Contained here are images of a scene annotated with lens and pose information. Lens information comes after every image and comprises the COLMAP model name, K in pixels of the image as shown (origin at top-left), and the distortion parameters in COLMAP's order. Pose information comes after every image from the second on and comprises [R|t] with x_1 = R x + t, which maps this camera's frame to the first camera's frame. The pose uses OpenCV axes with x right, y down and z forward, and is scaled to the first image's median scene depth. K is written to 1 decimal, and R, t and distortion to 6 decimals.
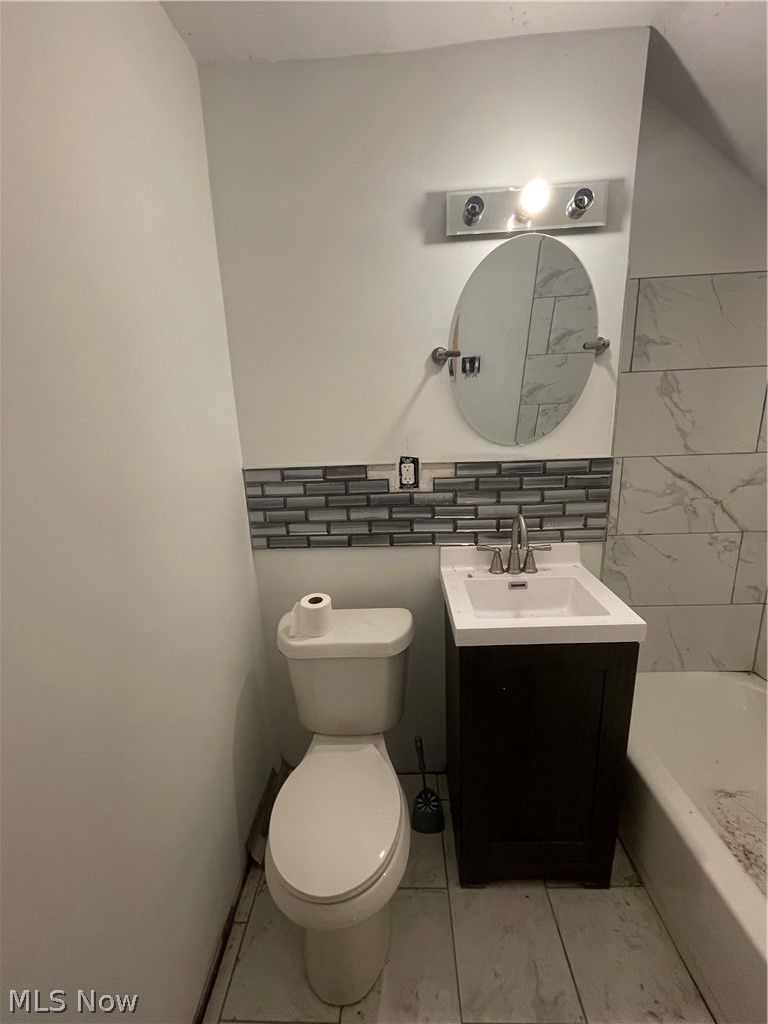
lens RADIAL K [[416.6, 0, 385.1], [0, 416.6, 510.9], [0, 0, 1]] dist [-0.003441, 0.000233]
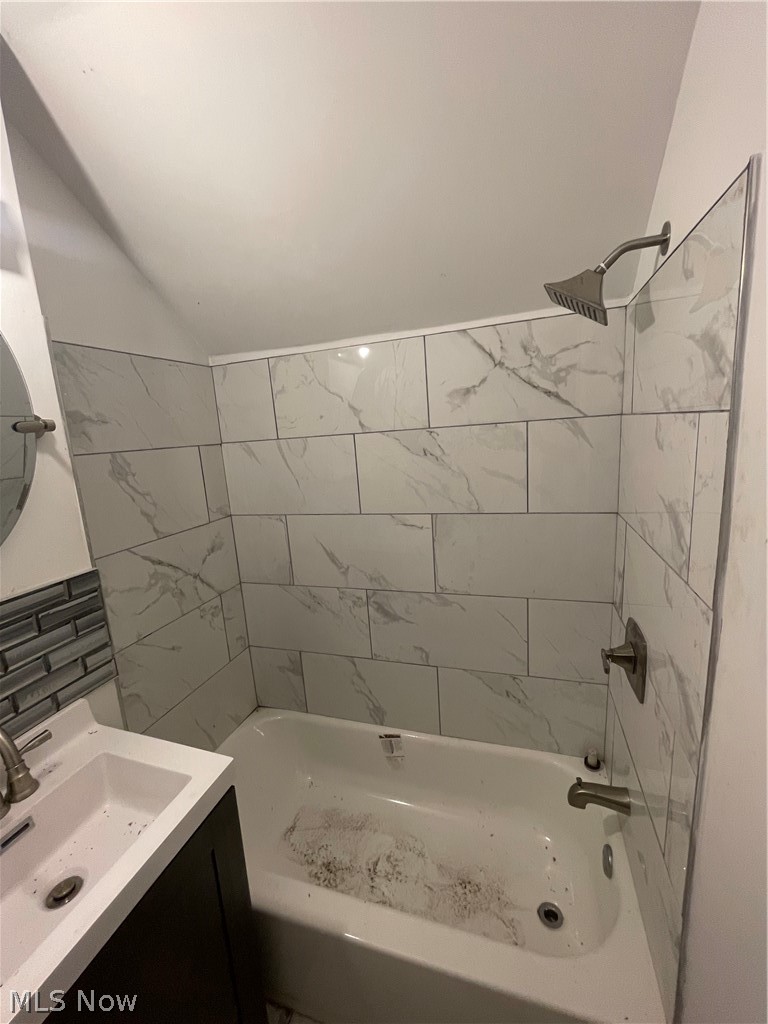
lens RADIAL K [[416.6, 0, 383.1], [0, 416.6, 510.1], [0, 0, 1]] dist [-0.003441, 0.000233]
pose [[0.281272, -0.159556, 0.946270, -0.000072], [0.275268, 0.958056, 0.079722, -0.137012], [-0.919300, 0.238055, 0.313396, 0.243442]]
